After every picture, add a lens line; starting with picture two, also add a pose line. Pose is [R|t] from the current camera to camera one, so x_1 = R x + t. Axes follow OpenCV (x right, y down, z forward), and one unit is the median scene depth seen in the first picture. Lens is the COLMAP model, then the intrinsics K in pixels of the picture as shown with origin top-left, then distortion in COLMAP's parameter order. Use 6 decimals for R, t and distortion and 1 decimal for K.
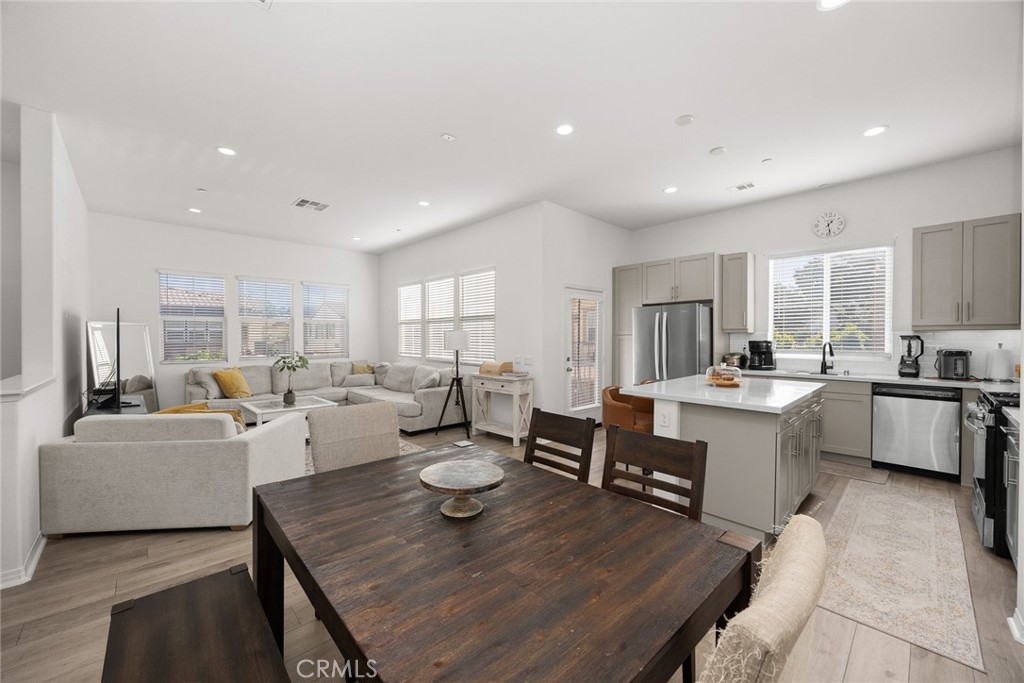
lens RADIAL K [[395.4, 0, 531.5], [0, 395.4, 336.7], [0, 0, 1]] dist [-0.002713, -0.000478]
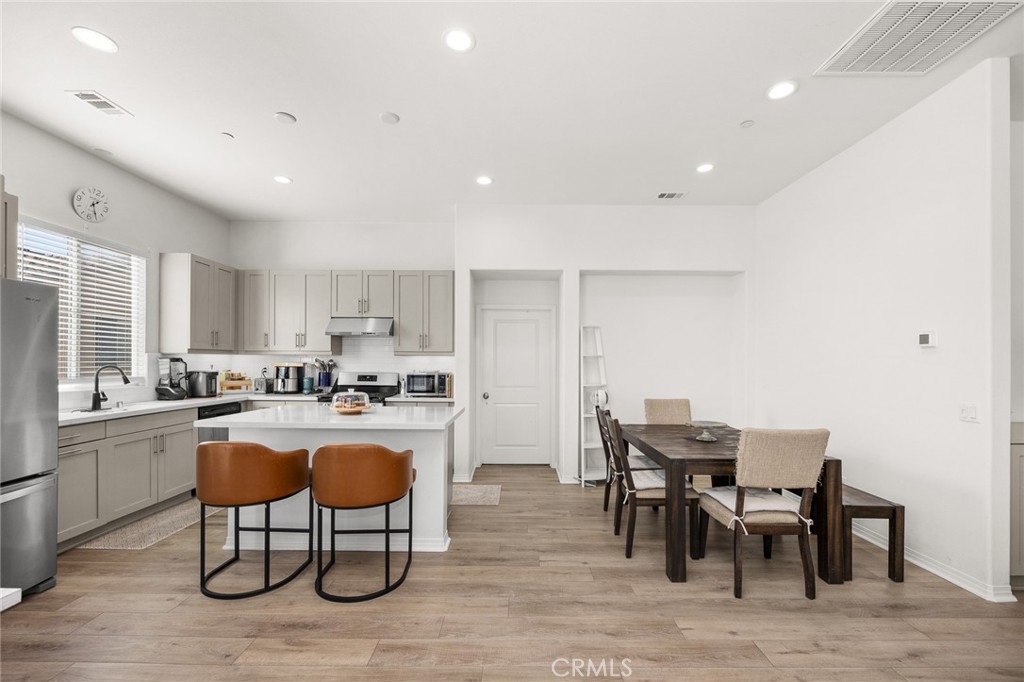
lens RADIAL K [[408.2, 0, 505.0], [0, 408.2, 363.2], [0, 0, 1]] dist [-0.003507, 0.000640]
pose [[-0.689938, -0.003808, 0.723858, -0.279505], [-0.006240, 0.999980, -0.000686, 0.004327], [-0.723842, -0.004990, -0.689948, 0.895107]]
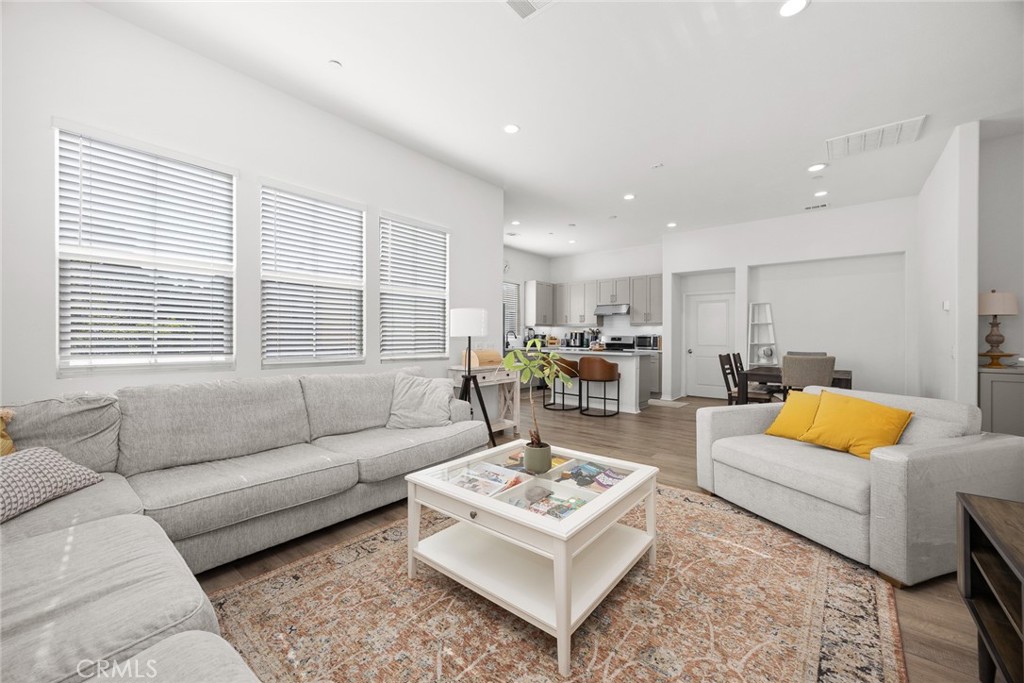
lens RADIAL K [[395.4, 0, 522.7], [0, 395.4, 339.4], [0, 0, 1]] dist [-0.002713, -0.000478]
pose [[-0.107724, -0.007314, 0.994154, -0.968095], [-0.006645, 0.999956, 0.006636, 0.034916], [-0.994159, -0.005892, -0.107768, 1.031704]]
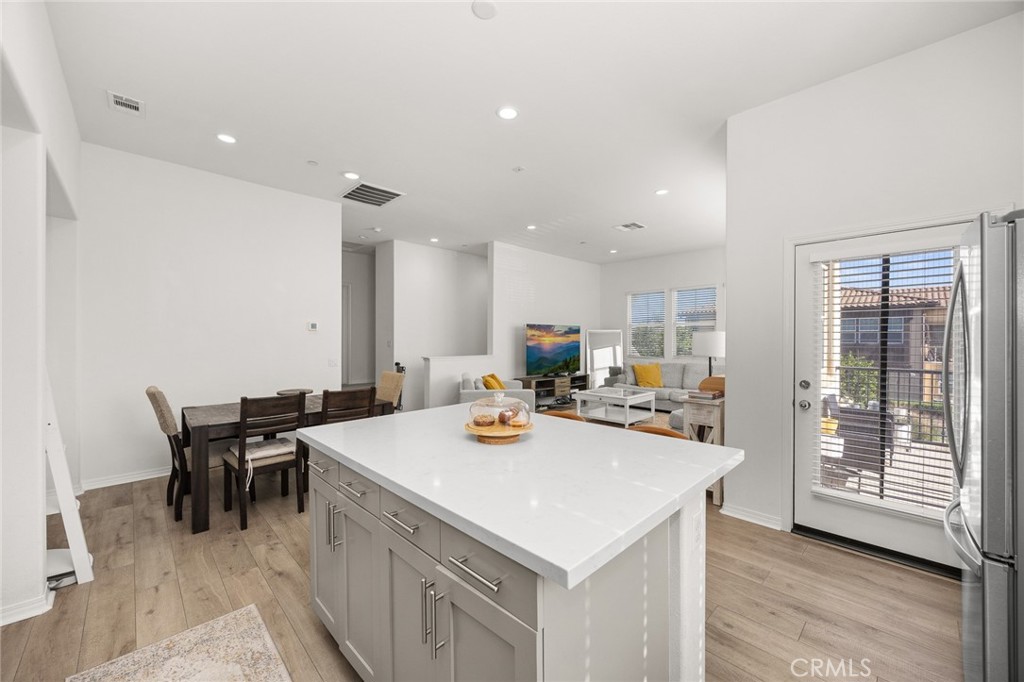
lens RADIAL K [[402.7, 0, 514.1], [0, 402.7, 337.3], [0, 0, 1]] dist [-0.003076, -0.000002]
pose [[-0.029619, -0.000392, -0.999561, 0.650119], [0.000921, 0.999999, -0.000420, -0.004990], [0.999561, -0.000933, -0.029619, 0.667959]]
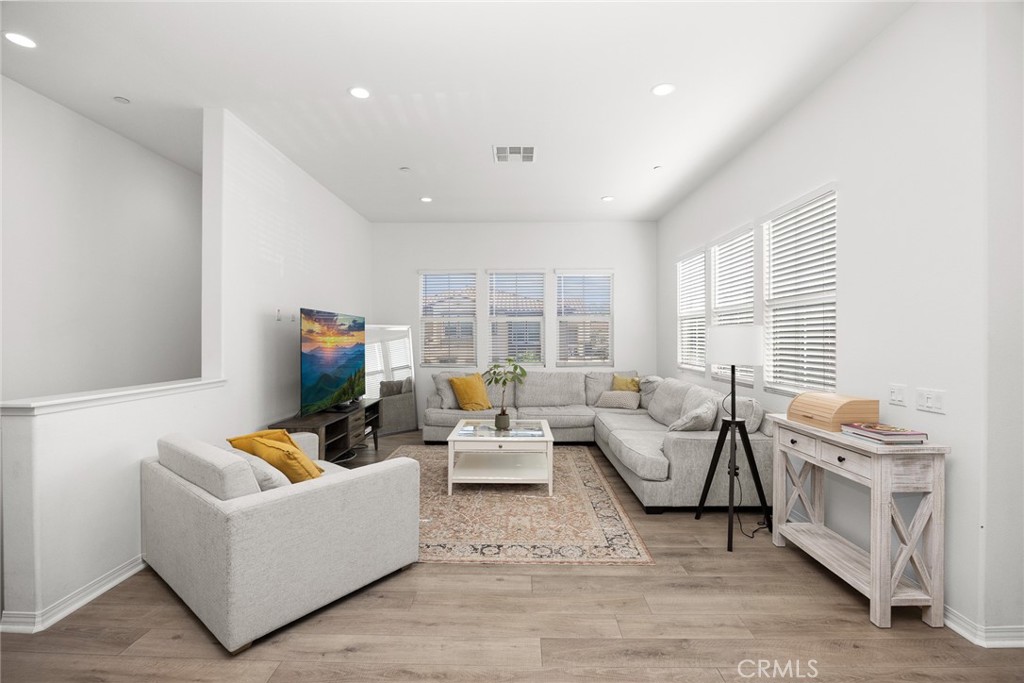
lens RADIAL K [[449.8, 0, 503.2], [0, 449.8, 341.6], [0, 0, 1]] dist [-0.017132, 0.000392]
pose [[0.673881, 0.002902, -0.738834, 0.028791], [0.002405, 0.999978, 0.006121, 0.000122], [0.738836, -0.005902, 0.673860, 0.415340]]
